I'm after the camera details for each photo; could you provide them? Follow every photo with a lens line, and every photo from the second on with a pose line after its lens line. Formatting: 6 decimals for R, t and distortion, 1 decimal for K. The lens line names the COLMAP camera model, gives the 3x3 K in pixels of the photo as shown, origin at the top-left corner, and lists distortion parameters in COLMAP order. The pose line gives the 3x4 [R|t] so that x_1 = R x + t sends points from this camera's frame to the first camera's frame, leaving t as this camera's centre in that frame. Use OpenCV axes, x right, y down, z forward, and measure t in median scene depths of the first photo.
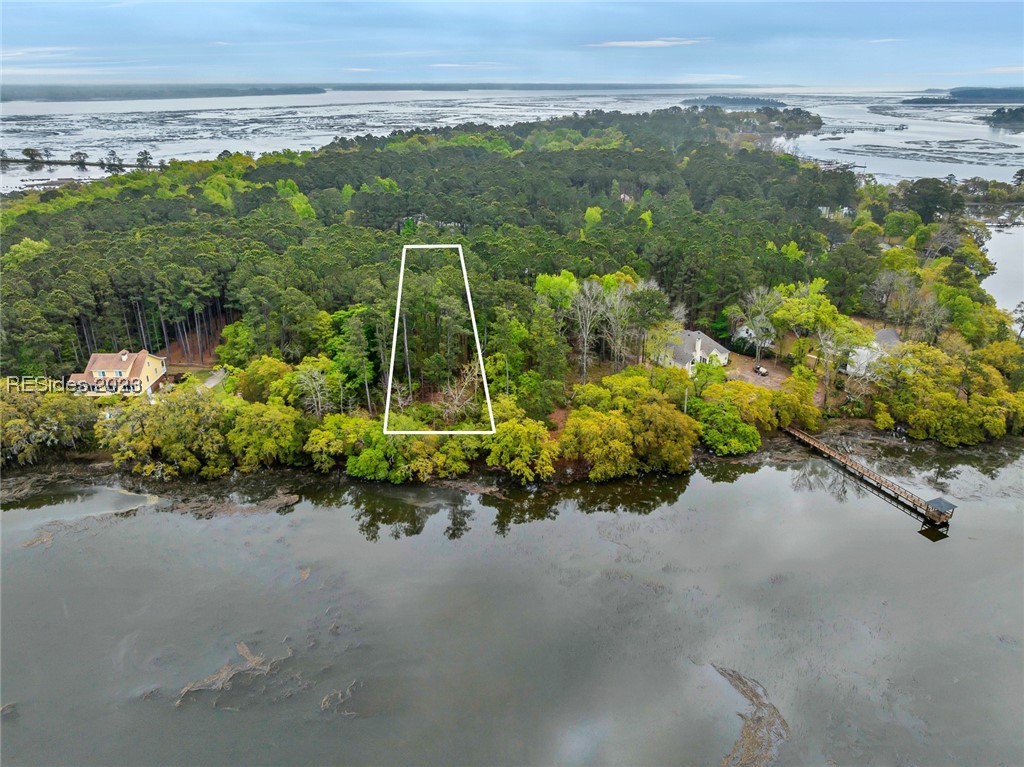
lens RADIAL K [[754.3, 0, 512.0], [0, 754.3, 383.5], [0, 0, 1]] dist [-0.046859, 0.015153]
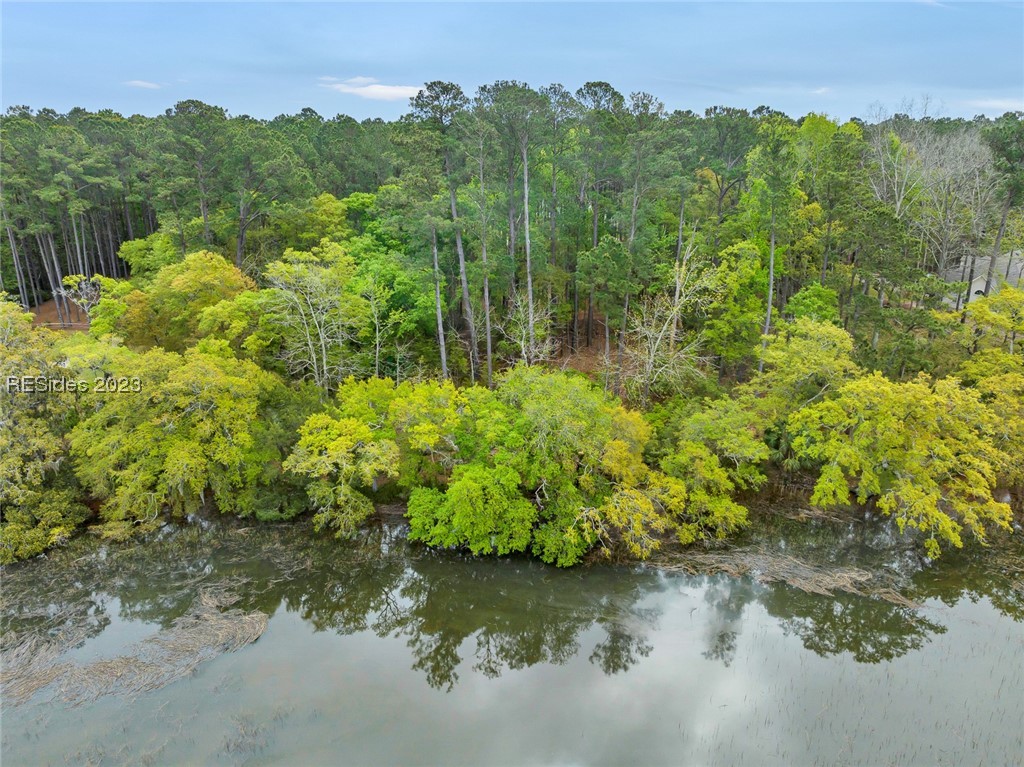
lens RADIAL K [[754.3, 0, 512.0], [0, 754.3, 383.5], [0, 0, 1]] dist [-0.046859, 0.015153]
pose [[0.999667, -0.016788, 0.019619, -0.176385], [0.018030, 0.997725, -0.064959, 0.071254], [-0.018484, 0.065291, 0.997695, 0.643580]]
